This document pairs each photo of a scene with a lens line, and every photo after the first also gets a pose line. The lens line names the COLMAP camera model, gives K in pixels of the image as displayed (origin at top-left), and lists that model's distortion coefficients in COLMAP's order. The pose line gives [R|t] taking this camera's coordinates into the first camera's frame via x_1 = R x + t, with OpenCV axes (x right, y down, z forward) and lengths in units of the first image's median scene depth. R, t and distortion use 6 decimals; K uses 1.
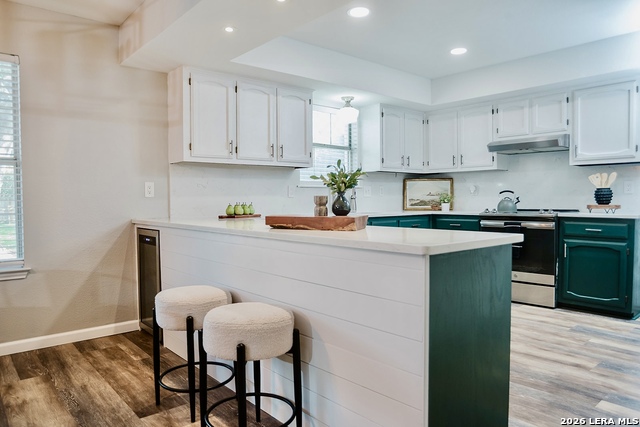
lens RADIAL K [[445.7, 0, 314.3], [0, 445.7, 215.1], [0, 0, 1]] dist [-0.054840, -0.005338]
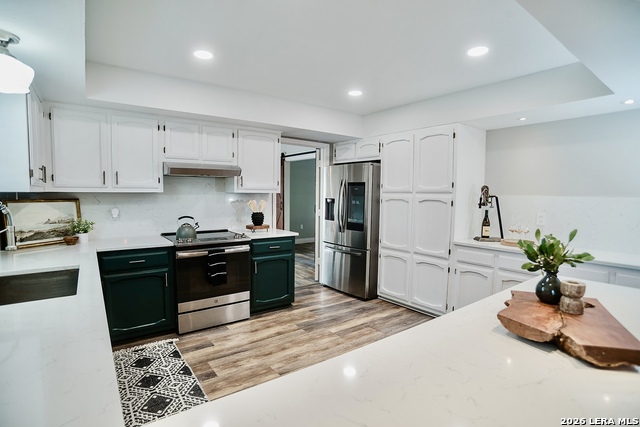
lens RADIAL K [[323.8, 0, 317.0], [0, 323.8, 219.4], [0, 0, 1]] dist [-0.072528, 0.023302]
pose [[0.074325, -0.068581, 0.994873, -0.246957], [0.027231, 0.997400, 0.066721, -0.093230], [-0.996862, 0.022132, 0.075999, 0.709051]]
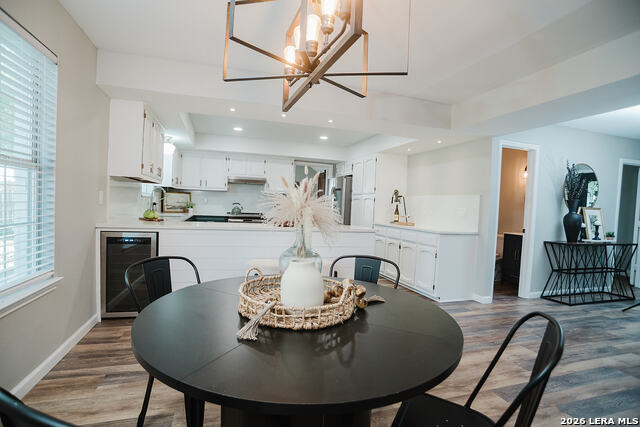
lens RADIAL K [[323.8, 0, 317.4], [0, 323.8, 217.4], [0, 0, 1]] dist [-0.072528, 0.023302]
pose [[0.387157, -0.010331, 0.921956, -0.761438], [-0.007999, 0.999862, 0.014564, -0.017957], [-0.921979, -0.013014, 0.387021, 0.145822]]
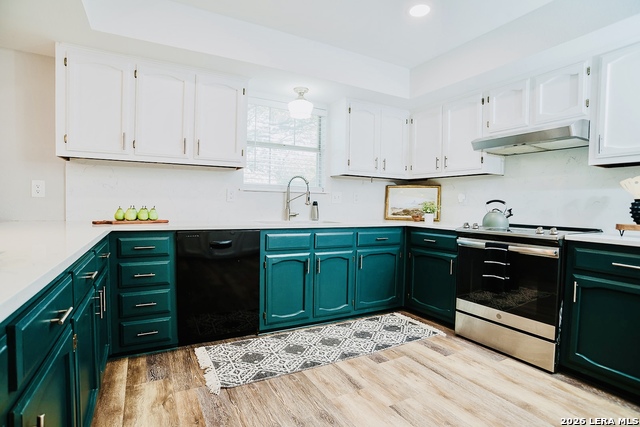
lens RADIAL K [[323.8, 0, 315.3], [0, 323.8, 216.7], [0, 0, 1]] dist [-0.072528, 0.023302]
pose [[0.977332, 0.034714, -0.208848, 0.262685], [-0.034638, 0.999392, 0.004023, -0.019329], [0.208861, 0.003302, 0.977940, 0.423602]]
